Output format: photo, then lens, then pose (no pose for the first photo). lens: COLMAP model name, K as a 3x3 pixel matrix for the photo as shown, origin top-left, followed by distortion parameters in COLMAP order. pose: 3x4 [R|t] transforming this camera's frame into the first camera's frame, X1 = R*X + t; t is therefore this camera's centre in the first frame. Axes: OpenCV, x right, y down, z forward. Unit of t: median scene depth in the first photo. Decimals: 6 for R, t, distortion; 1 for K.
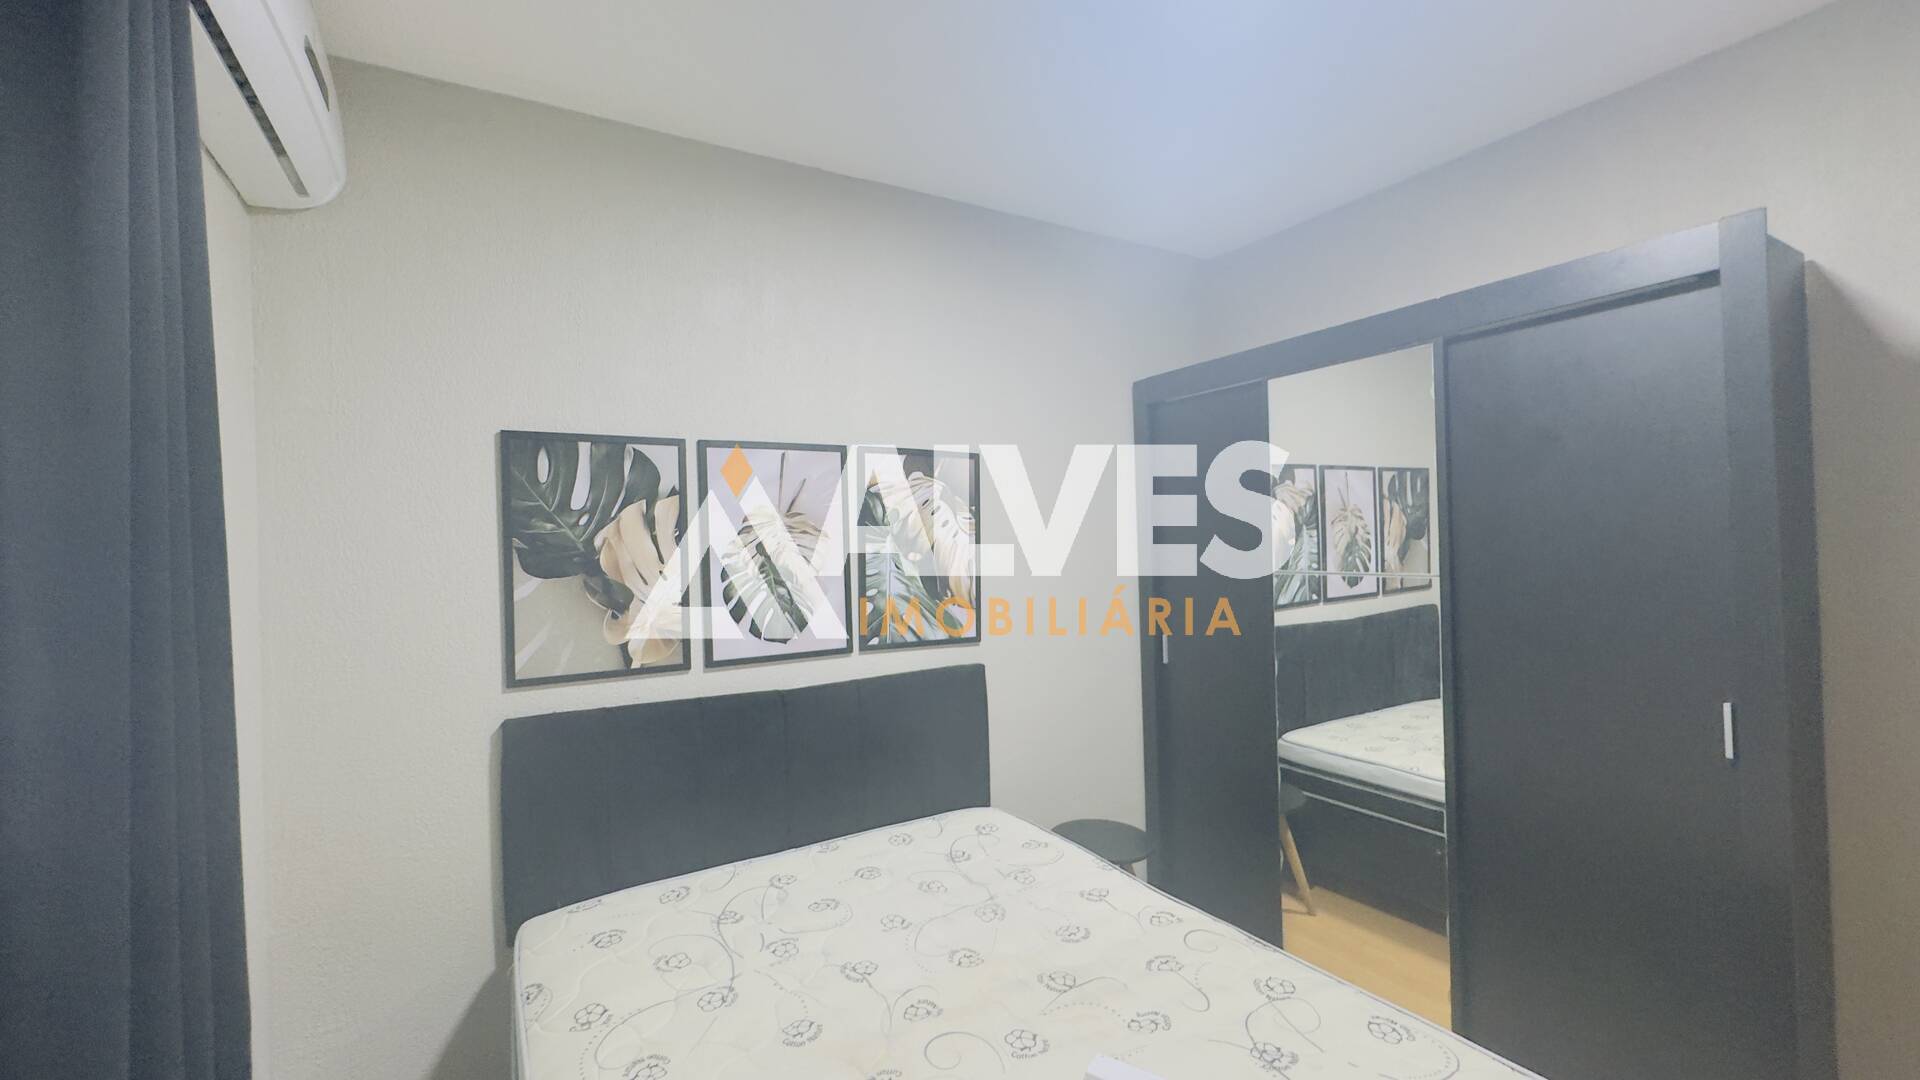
lens RADIAL K [[760.7, 0, 955.3], [0, 760.7, 538.7], [0, 0, 1]] dist [-0.004996, 0.000984]
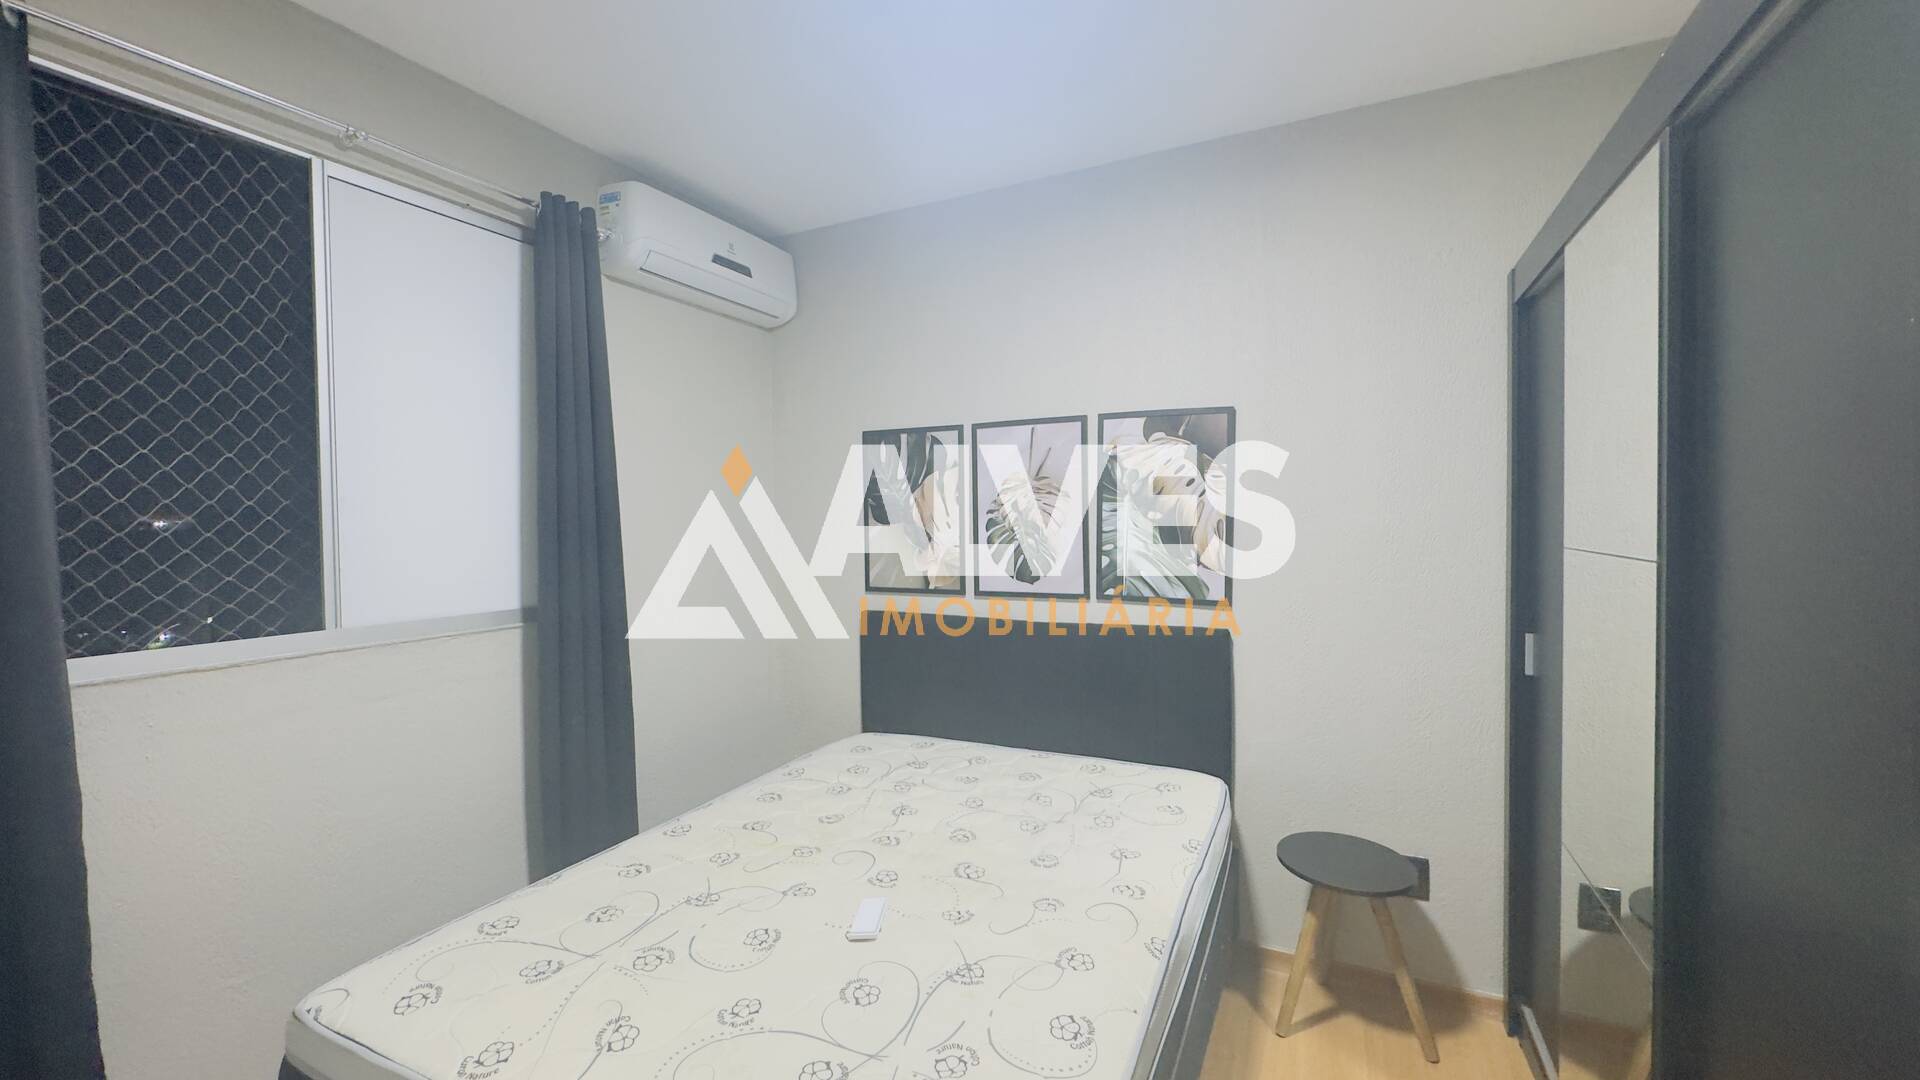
lens RADIAL K [[760.7, 0, 959.6], [0, 760.7, 539.3], [0, 0, 1]] dist [-0.004996, 0.000984]
pose [[0.551145, 0.040586, -0.833422, 0.807185], [0.000918, 0.998786, 0.049246, 0.006091], [0.834409, -0.027907, 0.550438, 0.258095]]
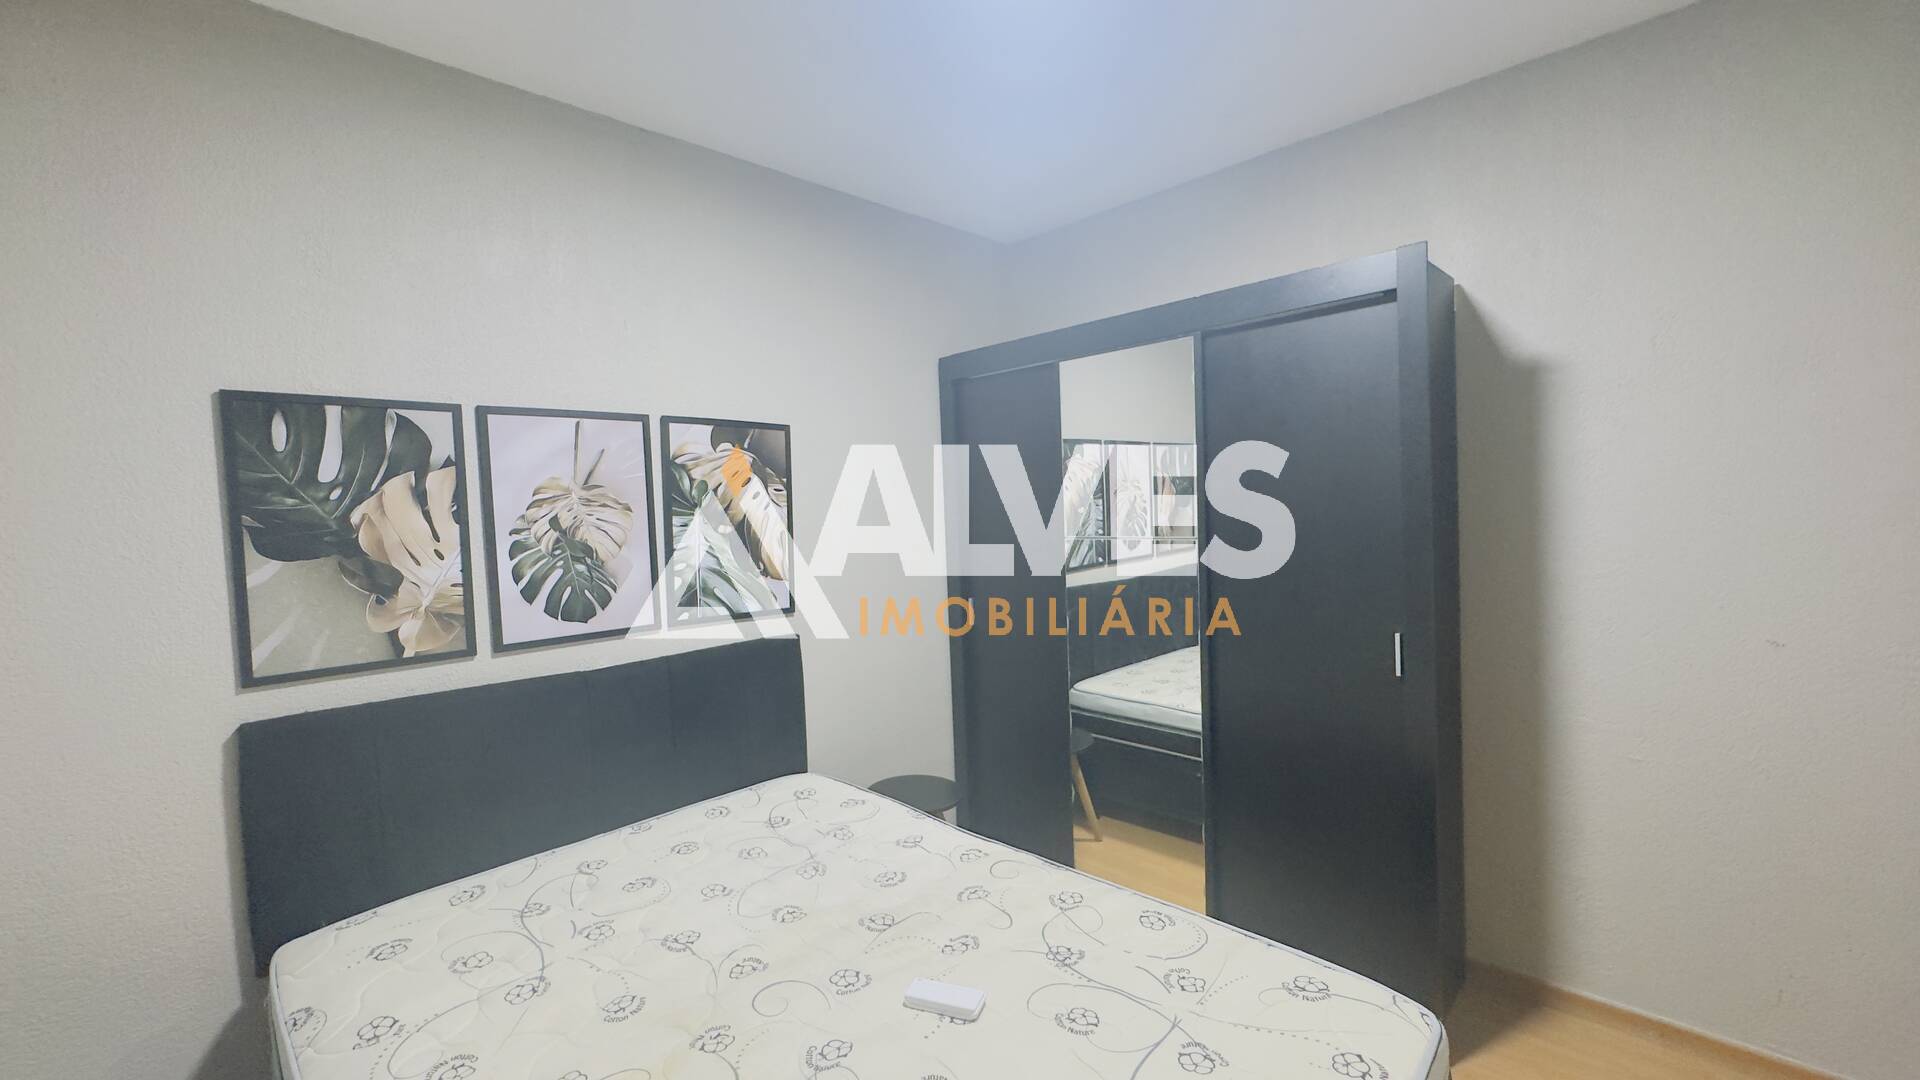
lens RADIAL K [[760.7, 0, 955.7], [0, 760.7, 538.5], [0, 0, 1]] dist [-0.004996, 0.000984]
pose [[0.968593, -0.019814, 0.247860, -0.009854], [0.010421, 0.999179, 0.039151, 0.000031], [-0.248433, -0.035339, 0.968004, -0.034960]]
